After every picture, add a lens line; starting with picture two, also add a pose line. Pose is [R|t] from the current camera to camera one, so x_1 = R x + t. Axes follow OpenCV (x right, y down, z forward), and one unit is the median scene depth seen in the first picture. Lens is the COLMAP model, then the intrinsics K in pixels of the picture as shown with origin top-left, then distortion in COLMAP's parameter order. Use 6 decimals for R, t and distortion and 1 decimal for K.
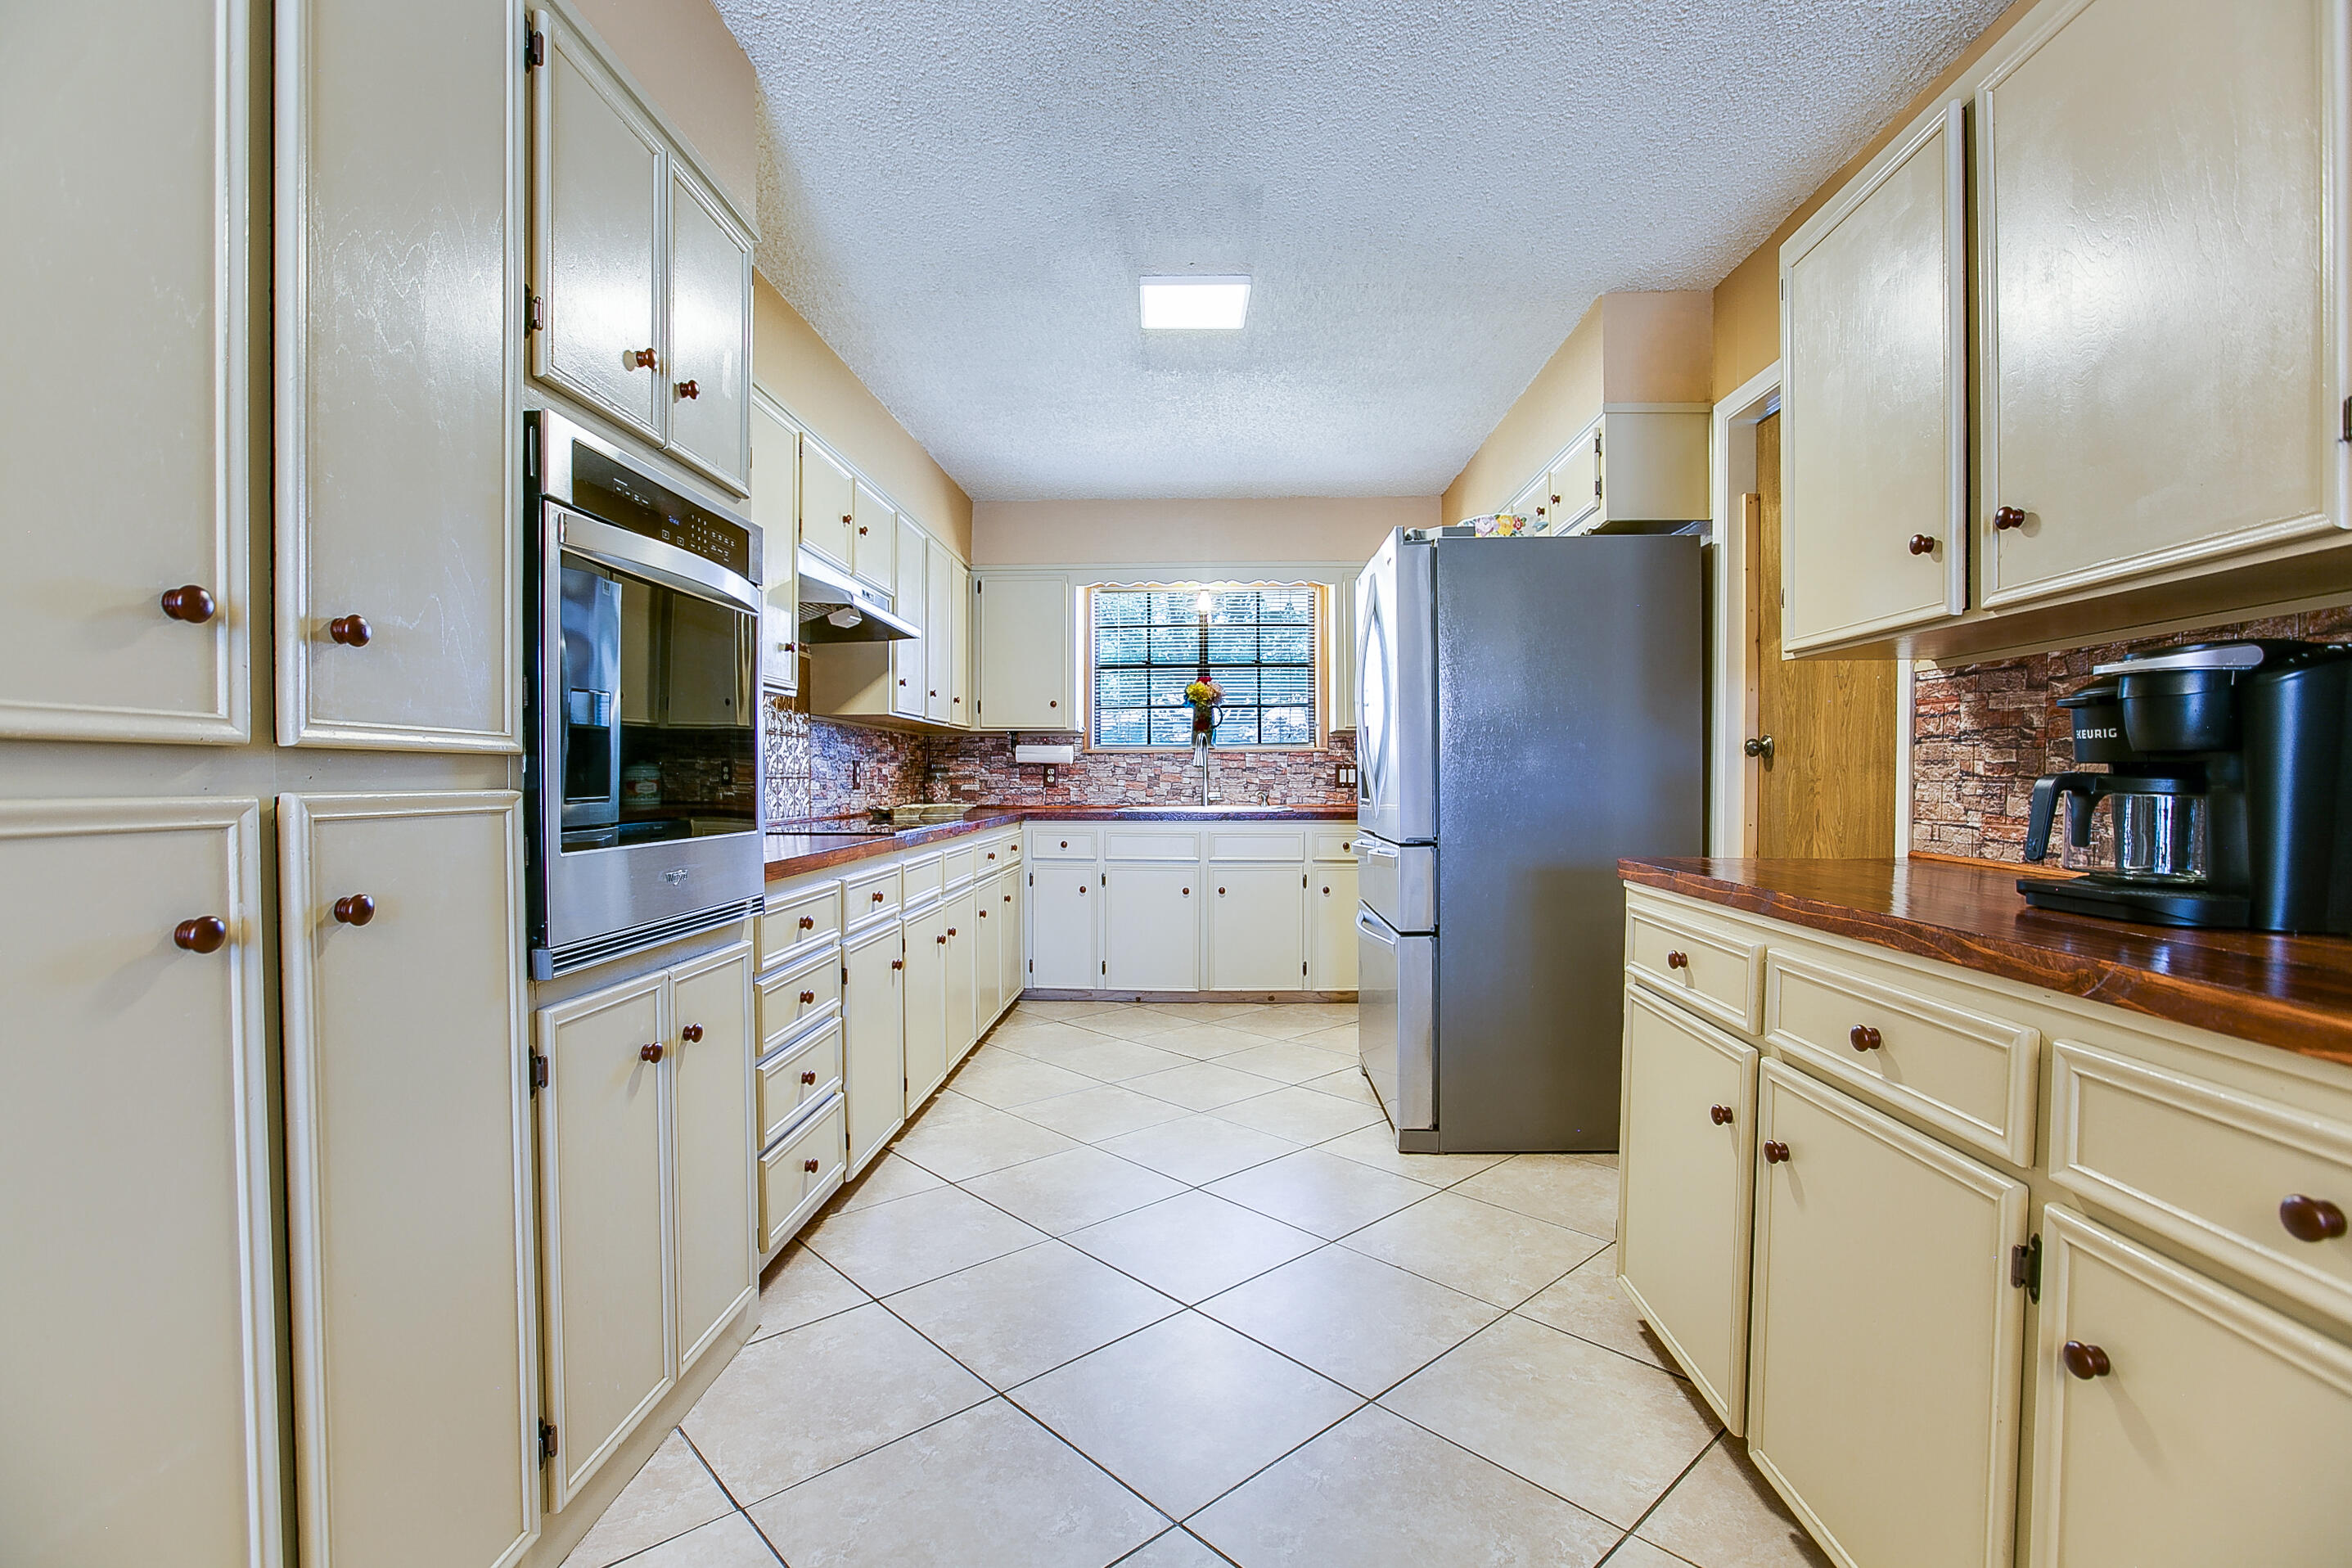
lens RADIAL K [[1110.1, 0, 1202.0], [0, 1110.1, 800.7], [0, 0, 1]] dist [-0.055687, 0.021678]
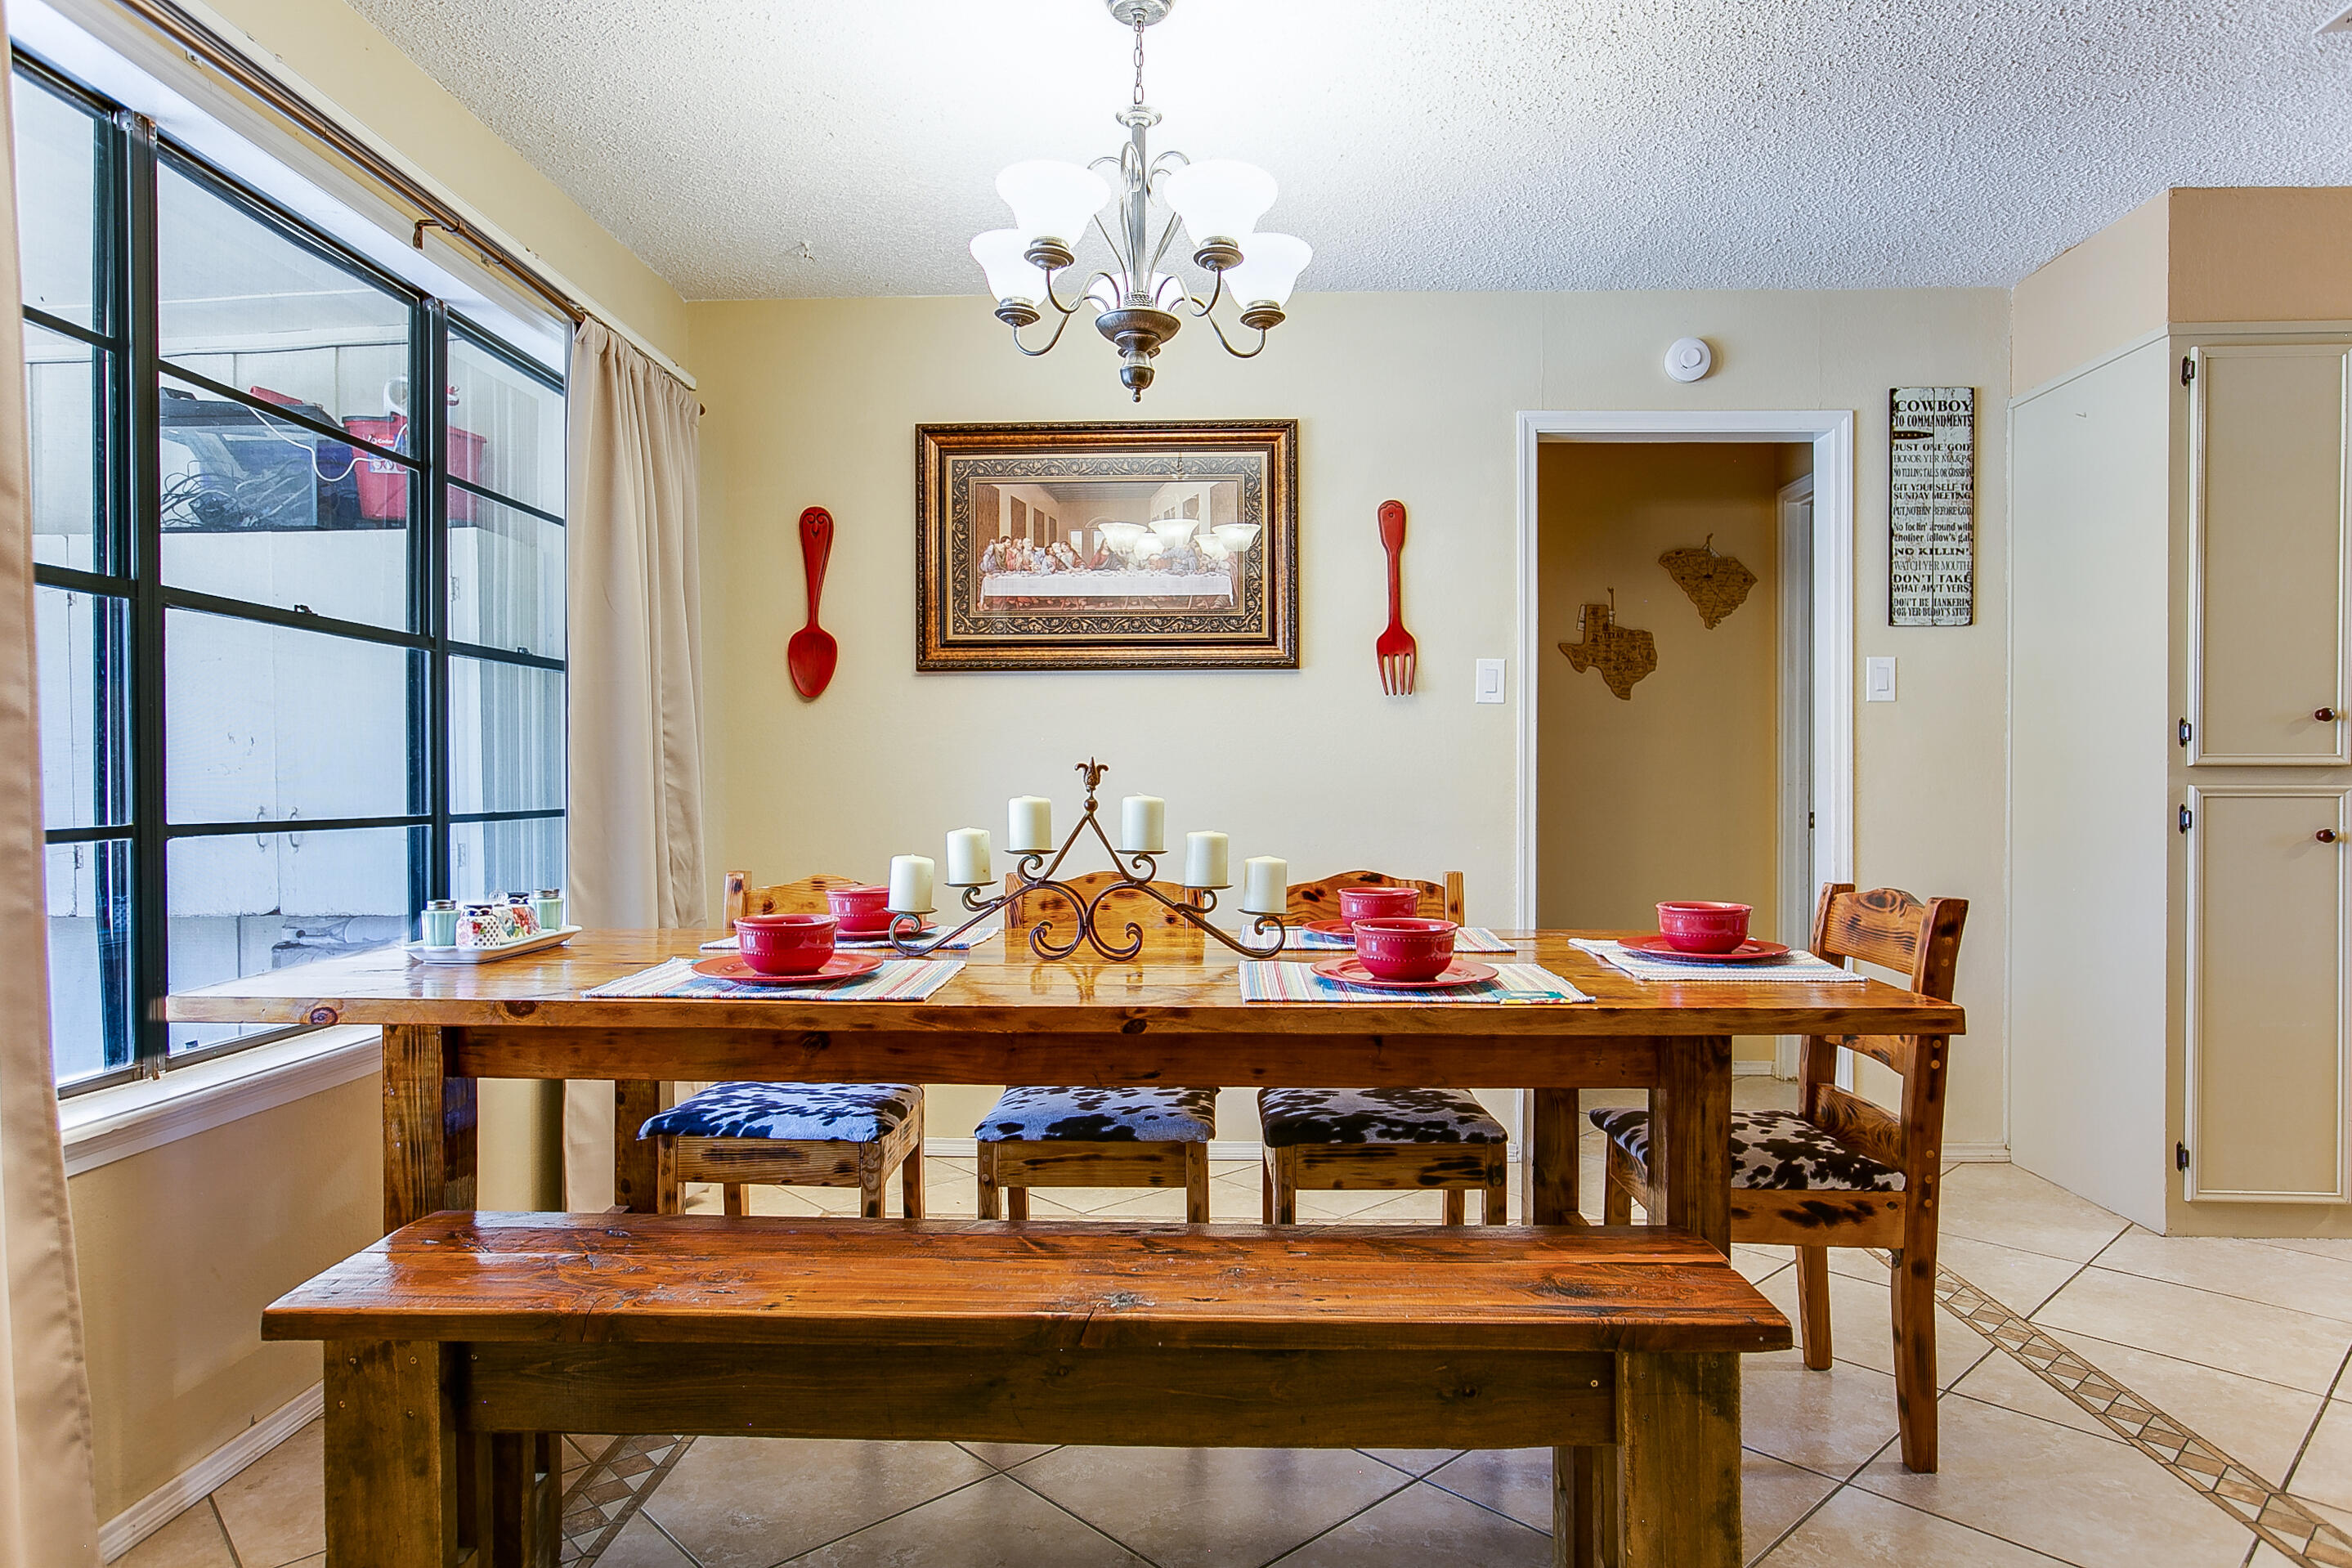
lens RADIAL K [[1351.7, 0, 1171.2], [0, 1351.7, 800.1], [0, 0, 1]] dist [-0.030071, 0.014394]
pose [[-0.004481, 0.012354, -0.999914, 0.719951], [-0.019387, 0.999735, 0.012439, 0.014264], [0.999802, 0.019441, -0.004240, -0.560565]]
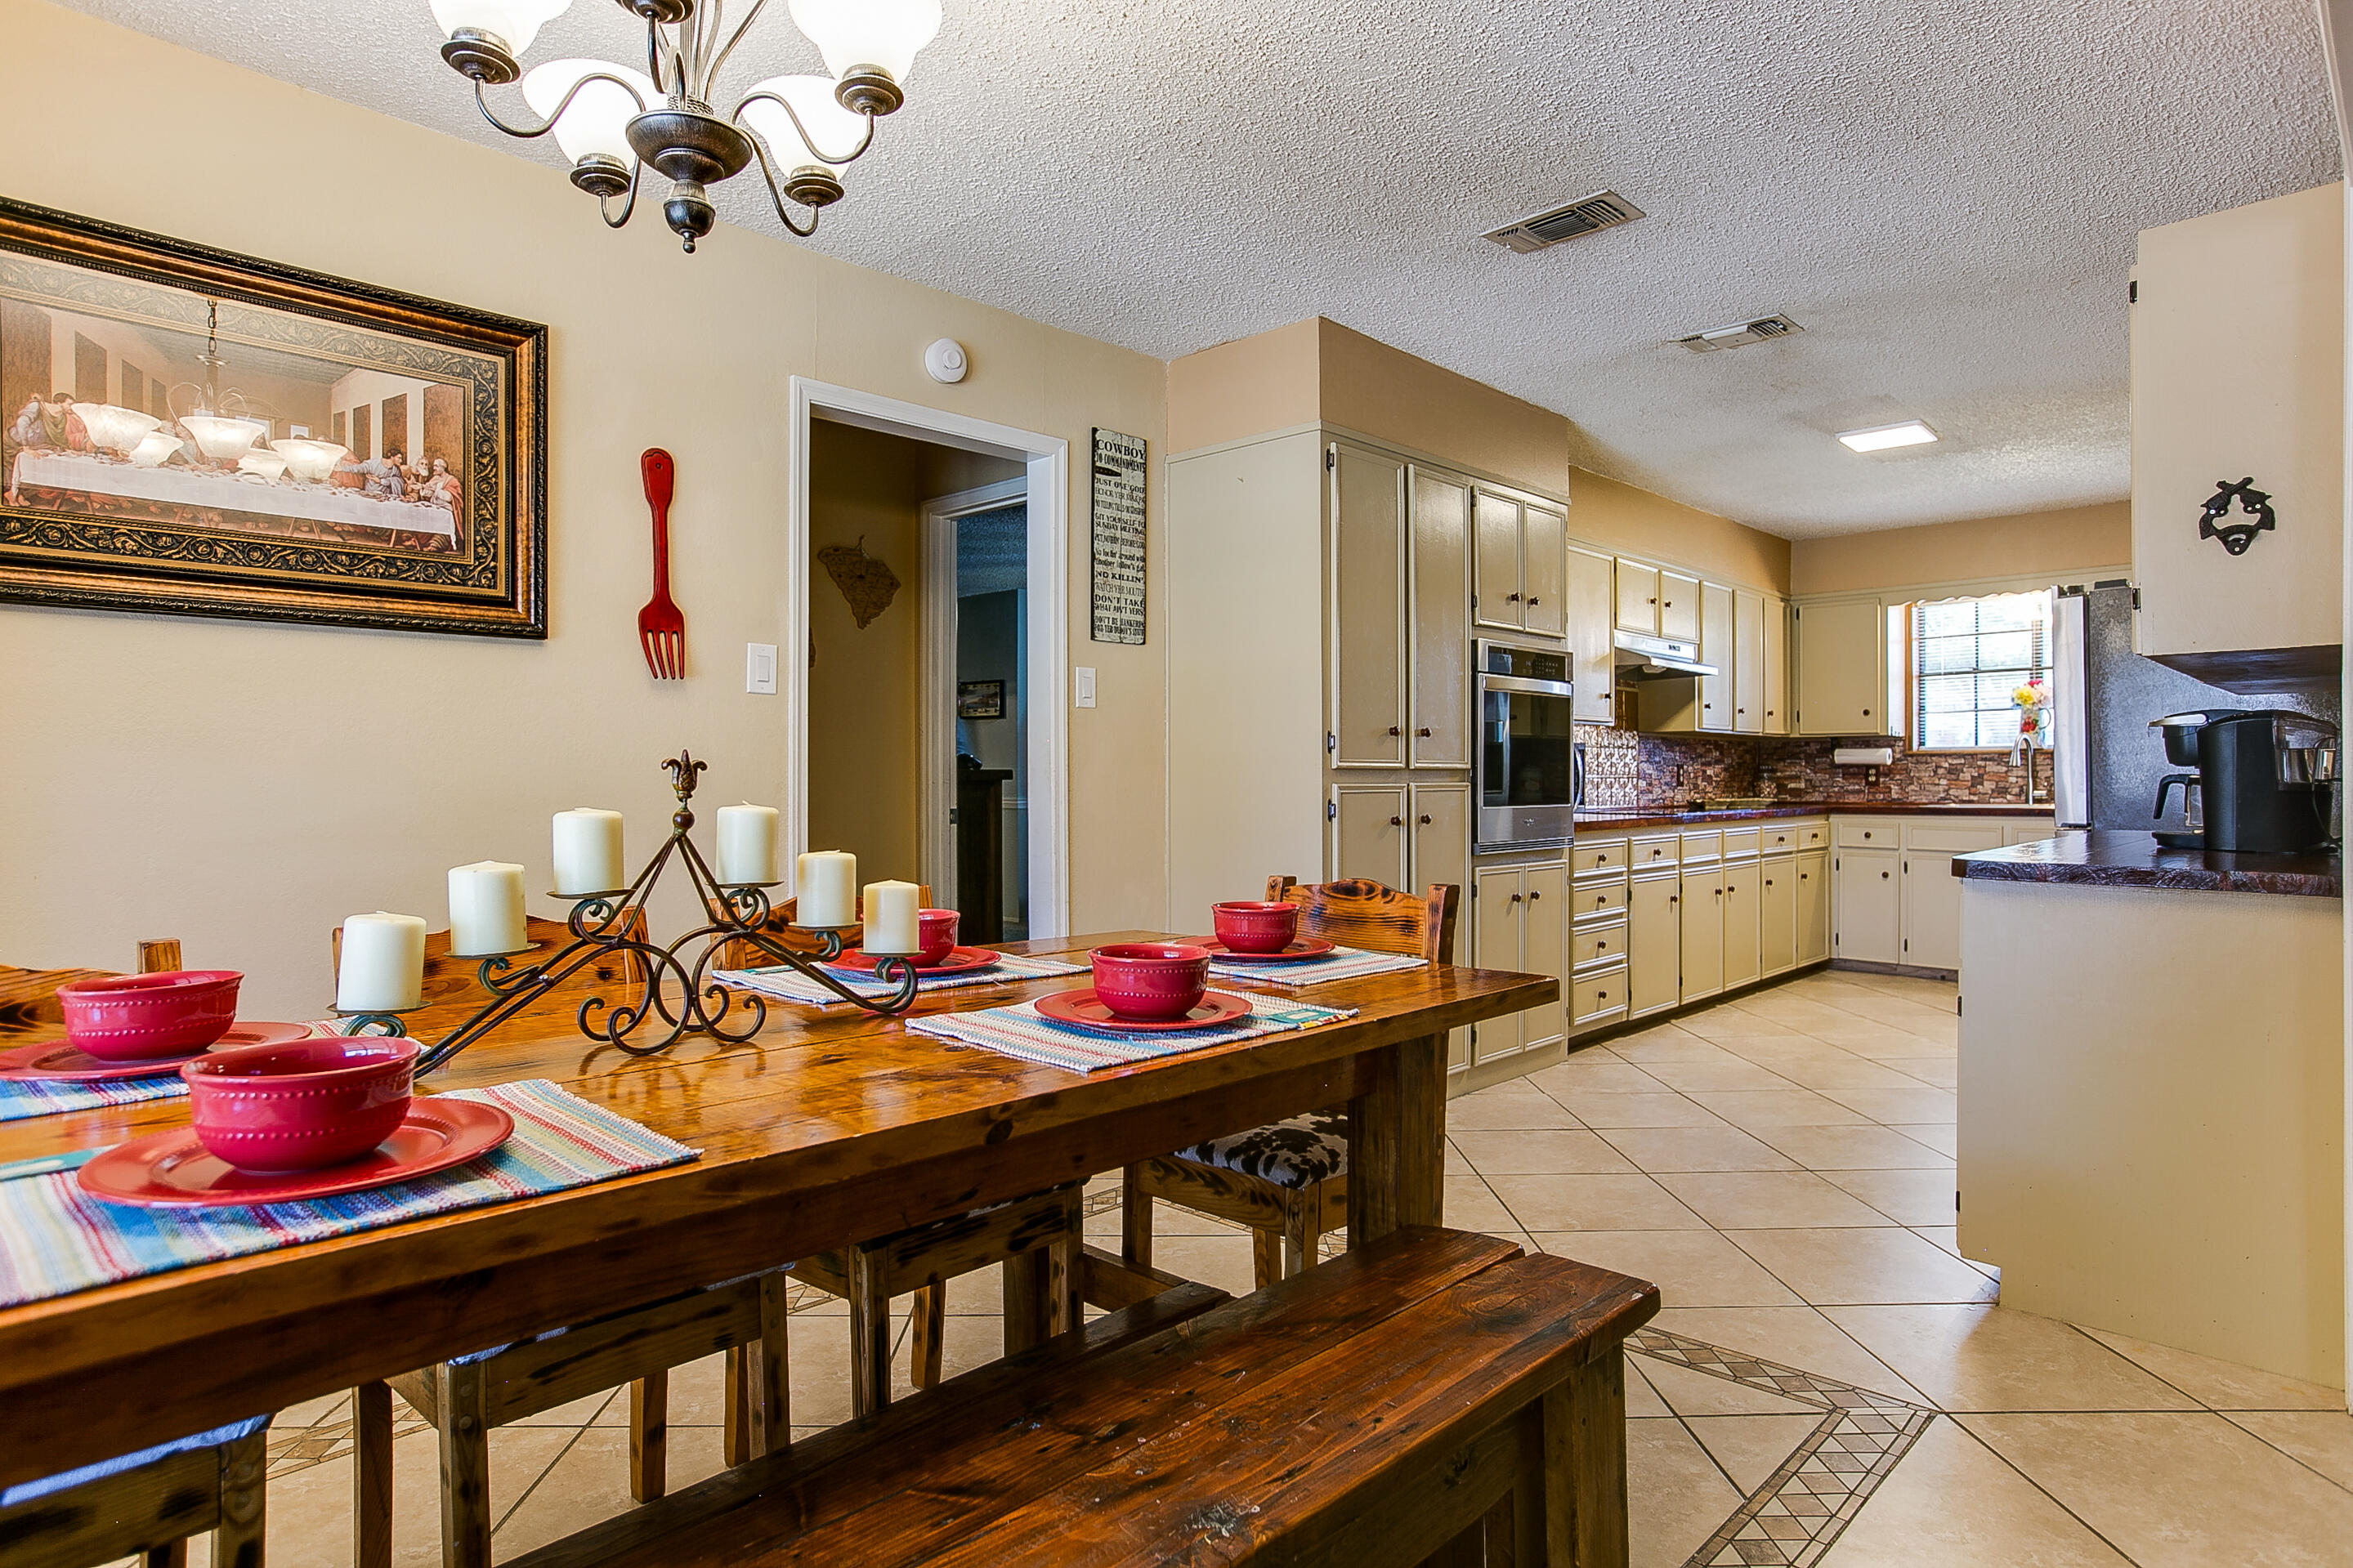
lens RADIAL K [[1319.4, 0, 1161.1], [0, 1319.4, 774.9], [0, 0, 1]] dist [-0.031655, 0.007044]
pose [[0.727672, -0.002427, -0.685921, 0.460916], [-0.012803, 0.999771, -0.017119, 0.016078], [0.685806, 0.021238, 0.727475, -0.829794]]
